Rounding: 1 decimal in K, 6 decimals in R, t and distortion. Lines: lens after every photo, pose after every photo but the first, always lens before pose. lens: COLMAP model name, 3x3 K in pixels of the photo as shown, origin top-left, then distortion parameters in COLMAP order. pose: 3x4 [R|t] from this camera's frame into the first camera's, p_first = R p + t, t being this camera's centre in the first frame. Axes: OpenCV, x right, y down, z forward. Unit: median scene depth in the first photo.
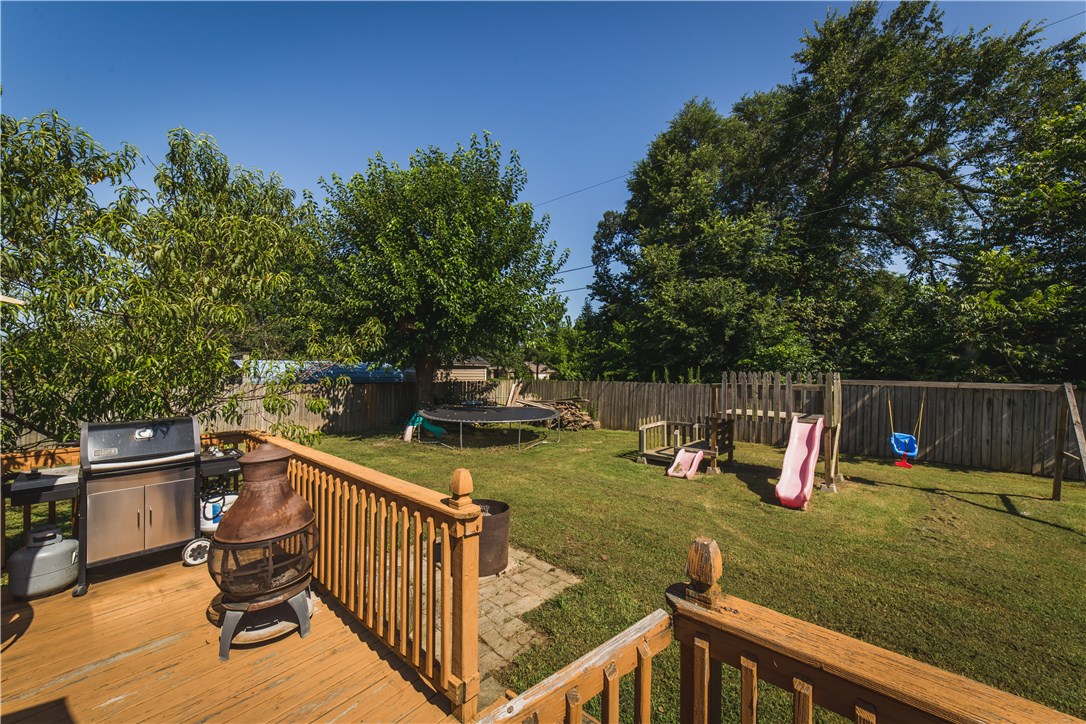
lens RADIAL K [[408.9, 0, 543.0], [0, 408.9, 362.0], [0, 0, 1]] dist [-0.000189, 0.000020]
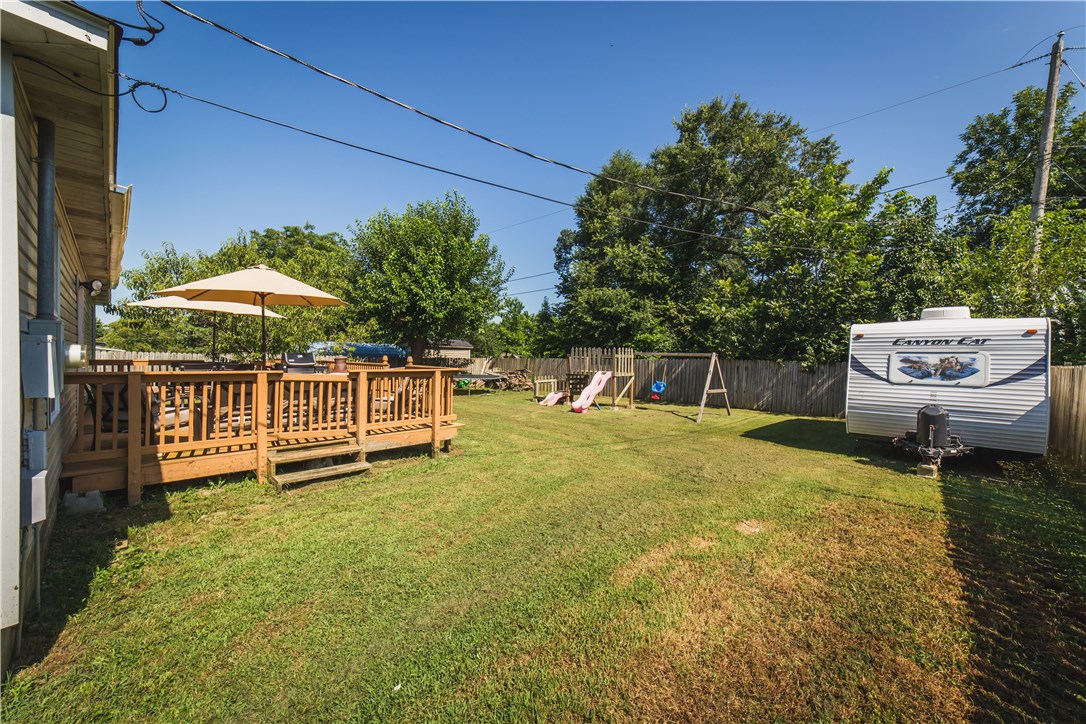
lens RADIAL K [[408.9, 0, 543.0], [0, 408.9, 362.0], [0, 0, 1]] dist [-0.000189, 0.000020]
pose [[0.998936, 0.013191, -0.044199, 0.241630], [-0.012006, 0.999564, 0.026982, 0.024570], [0.044536, -0.026422, 0.998658, -0.474502]]
